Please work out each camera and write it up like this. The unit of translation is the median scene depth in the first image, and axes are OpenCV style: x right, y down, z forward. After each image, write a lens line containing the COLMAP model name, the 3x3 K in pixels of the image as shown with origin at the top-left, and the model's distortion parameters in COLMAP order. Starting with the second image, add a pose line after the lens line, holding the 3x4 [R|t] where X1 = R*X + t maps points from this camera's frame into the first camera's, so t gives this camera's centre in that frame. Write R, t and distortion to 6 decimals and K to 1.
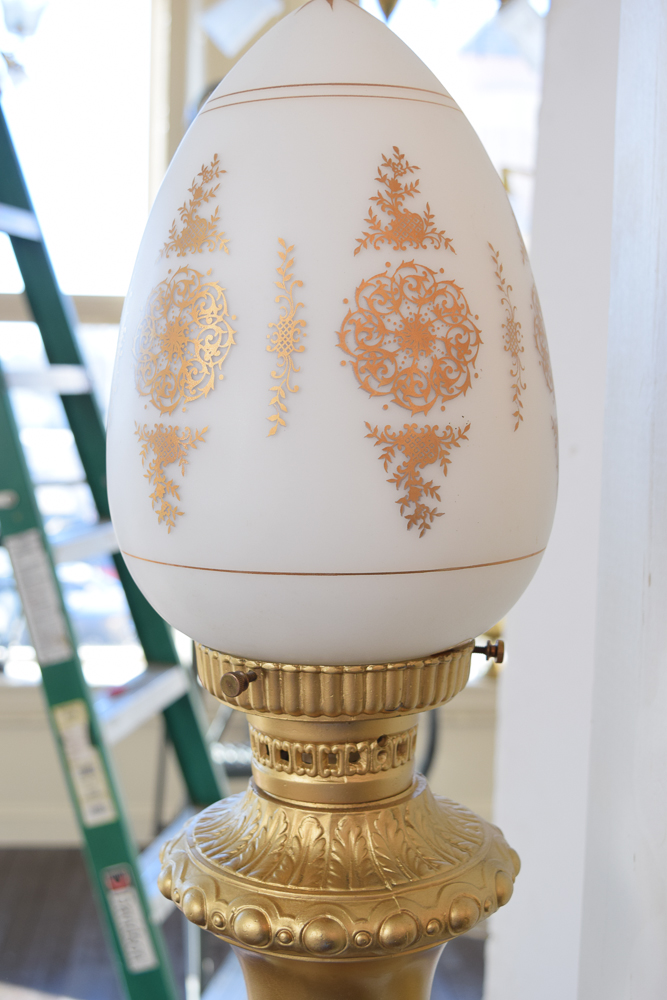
lens RADIAL K [[1289.6, 0, 381.0], [0, 1289.6, 502.0], [0, 0, 1]] dist [-0.028107, 0.028221]
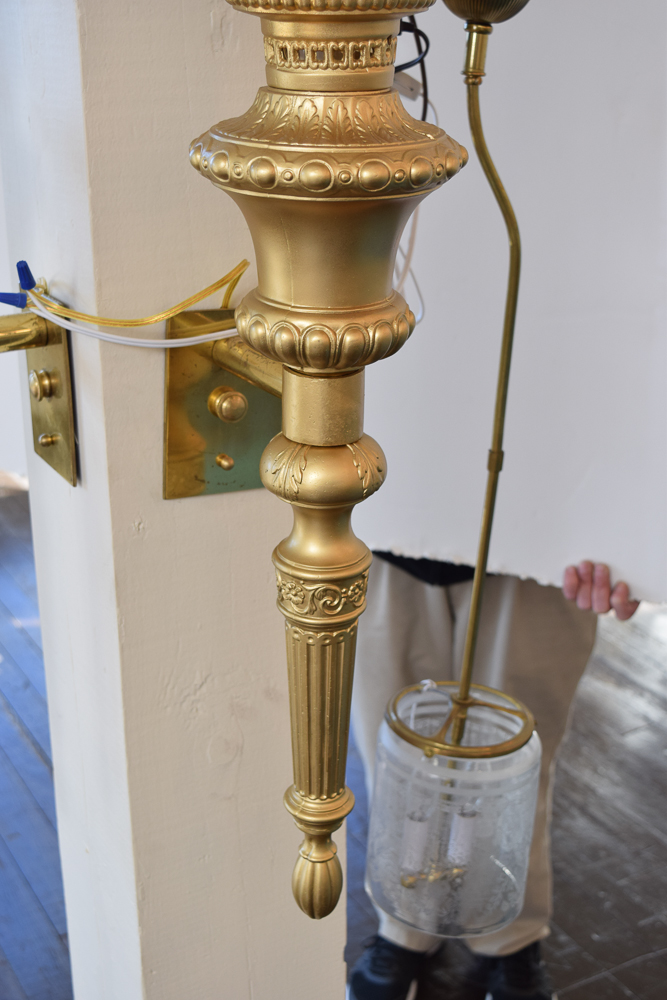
lens RADIAL K [[1370.1, 0, 333.5], [0, 1370.1, 500.0], [0, 0, 1]] dist [-0.031761, -0.029197]
pose [[0.978508, -0.067445, 0.194869, -0.392012], [0.006477, 0.954586, 0.297864, 0.248632], [-0.206109, -0.290200, 0.934507, -0.482648]]
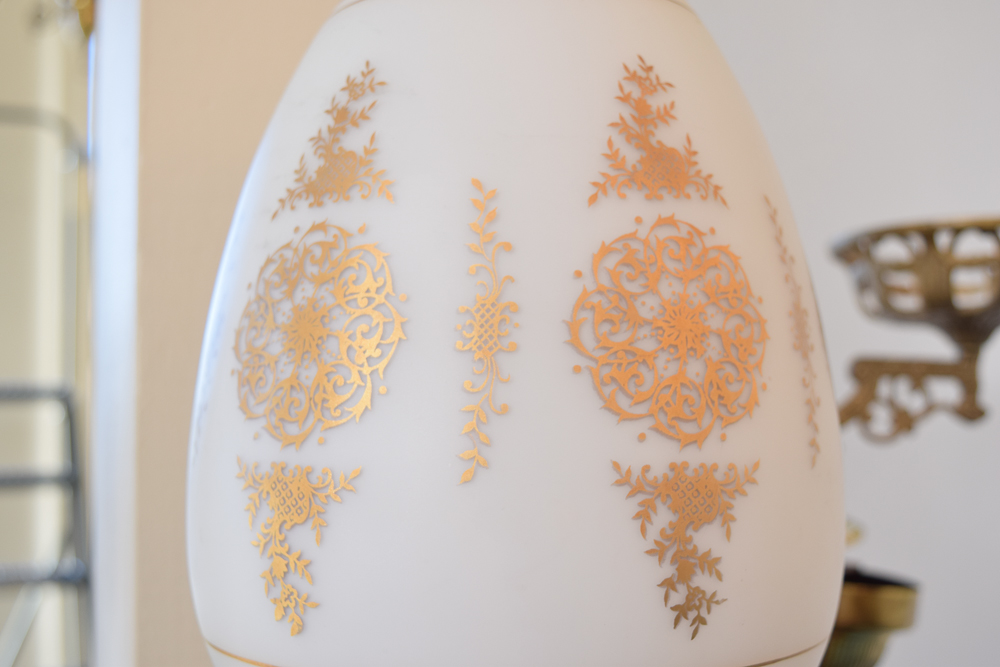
lens RADIAL K [[1289.6, 0, 537.7], [0, 1289.6, 336.4], [0, 0, 1]] dist [-0.028107, 0.028221]
pose [[0.995191, 0.005003, 0.097826, -0.109208], [0.007293, 0.992139, -0.124930, -0.042320], [-0.097682, 0.125042, 0.987331, 0.353285]]
